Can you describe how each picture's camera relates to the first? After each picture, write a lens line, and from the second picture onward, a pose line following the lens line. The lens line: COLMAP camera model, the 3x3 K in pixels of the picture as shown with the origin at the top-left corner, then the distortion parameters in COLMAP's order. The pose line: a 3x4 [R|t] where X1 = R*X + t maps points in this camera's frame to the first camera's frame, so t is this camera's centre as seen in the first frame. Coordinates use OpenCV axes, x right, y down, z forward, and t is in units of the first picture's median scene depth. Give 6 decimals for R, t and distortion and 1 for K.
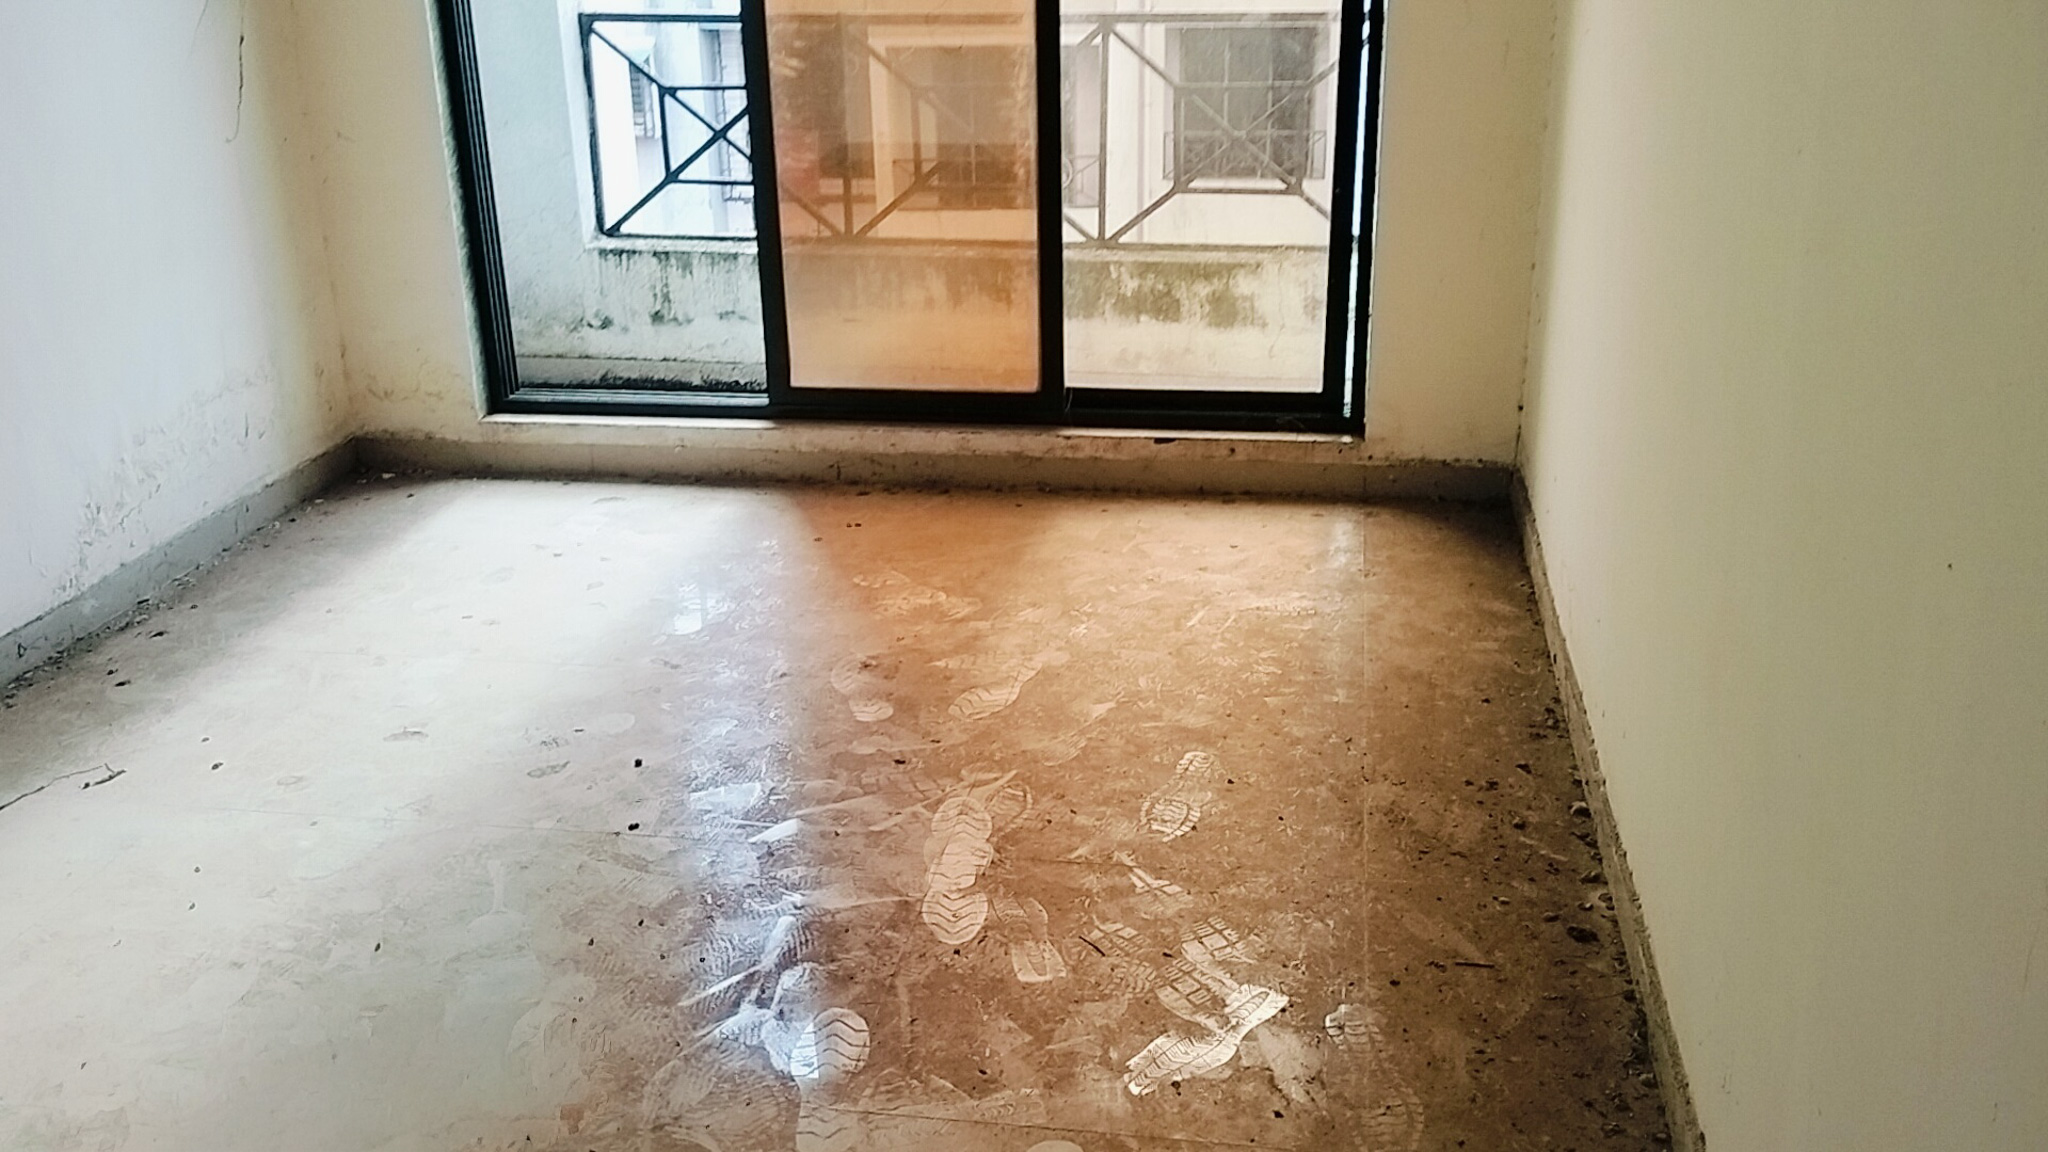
lens RADIAL K [[1905.9, 0, 994.3], [0, 1905.9, 578.6], [0, 0, 1]] dist [0.109169, -0.207942]
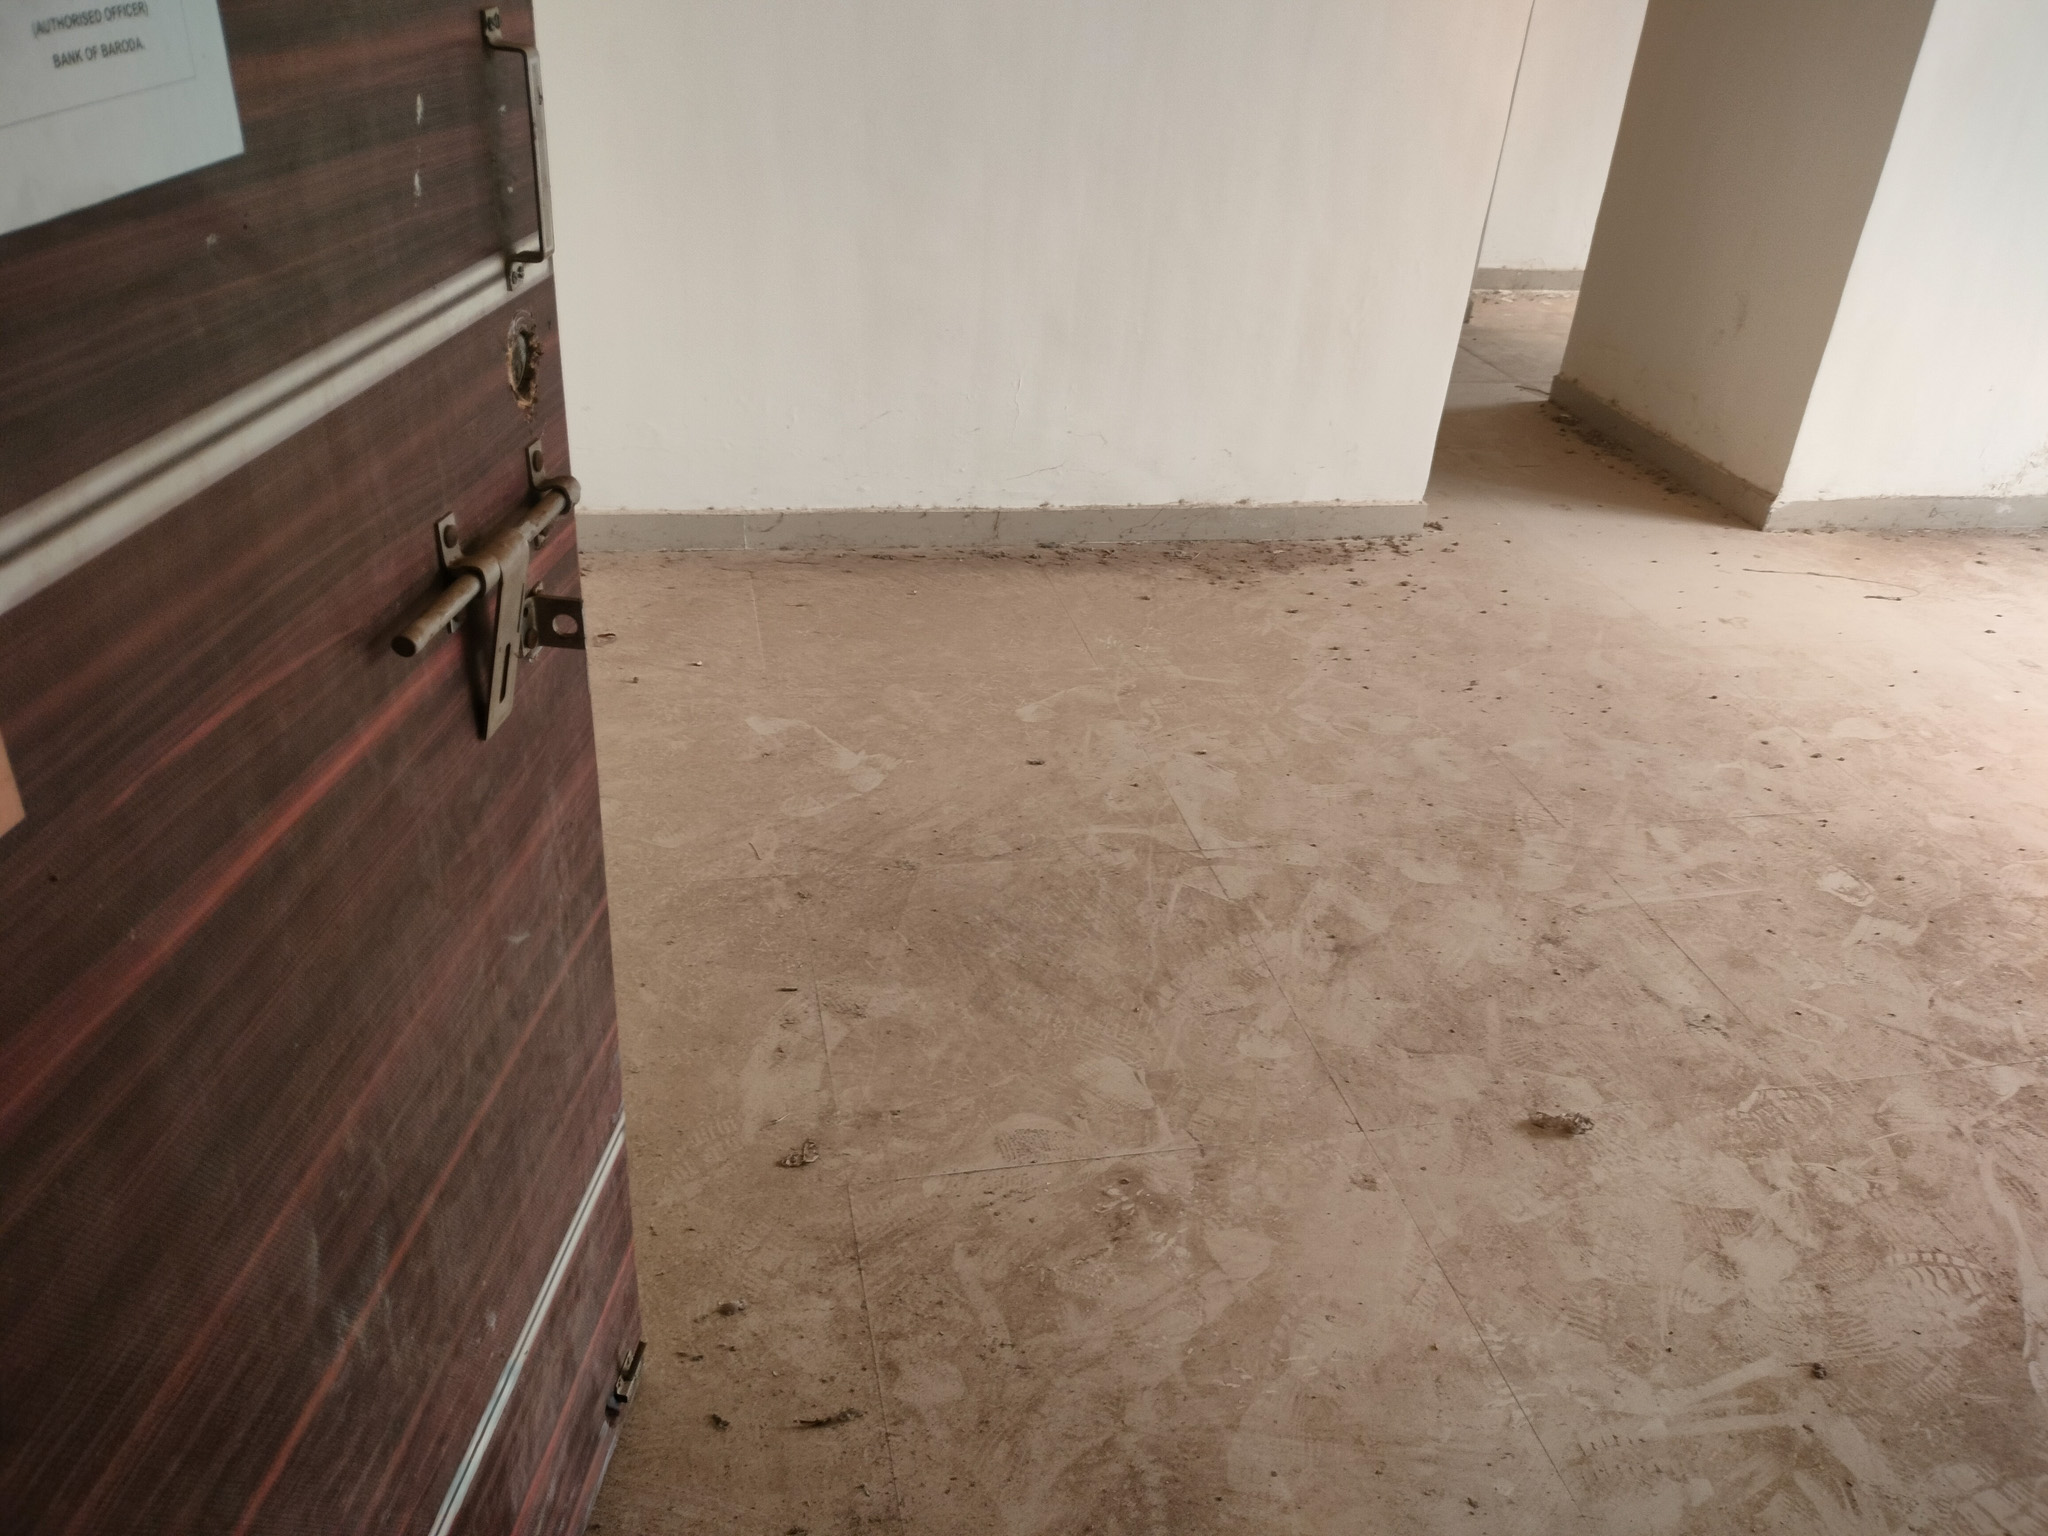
lens RADIAL K [[1557.5, 0, 1024.0], [0, 1557.5, 768.0], [0, 0, 1]] dist [0.004364, -0.007531]
pose [[0.384682, 0.509455, -0.769724, 0.178319], [-0.402538, 0.843010, 0.356786, 0.053316], [0.830652, 0.172594, 0.529366, -0.076169]]
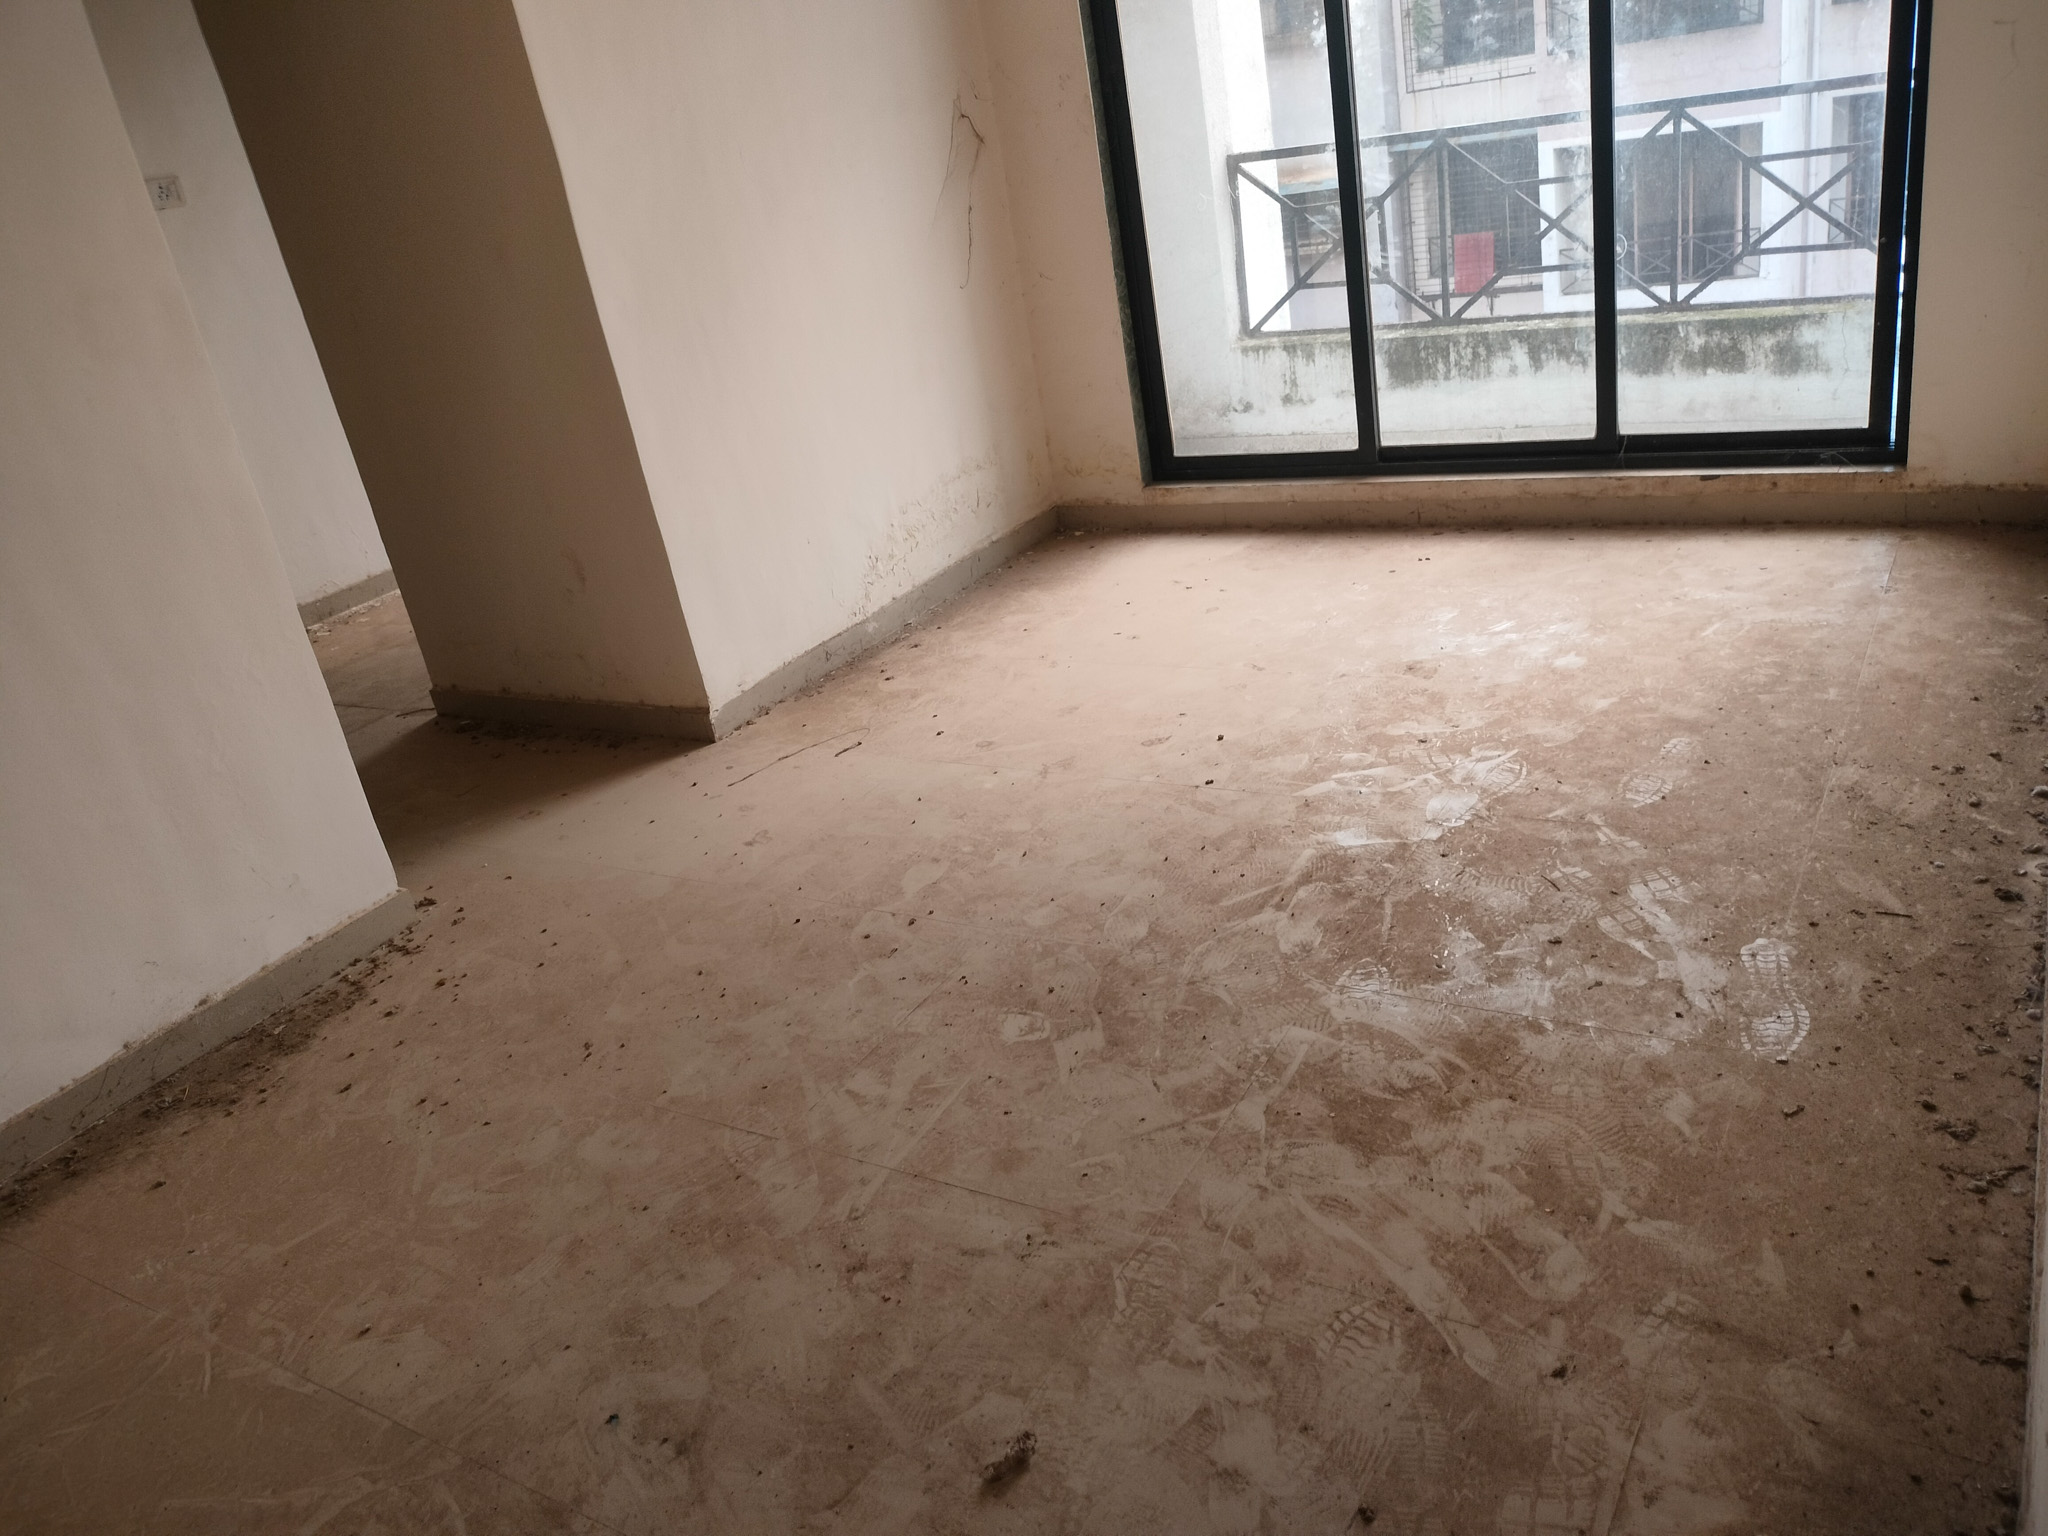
lens RADIAL K [[1559.5, 0, 1015.7], [0, 1559.5, 772.2], [0, 0, 1]] dist [0.092322, -0.163566]
pose [[0.924356, 0.028778, -0.380444, 0.082798], [0.006144, 0.995899, 0.090263, 0.018109], [0.381481, -0.085772, 0.920389, -0.049666]]
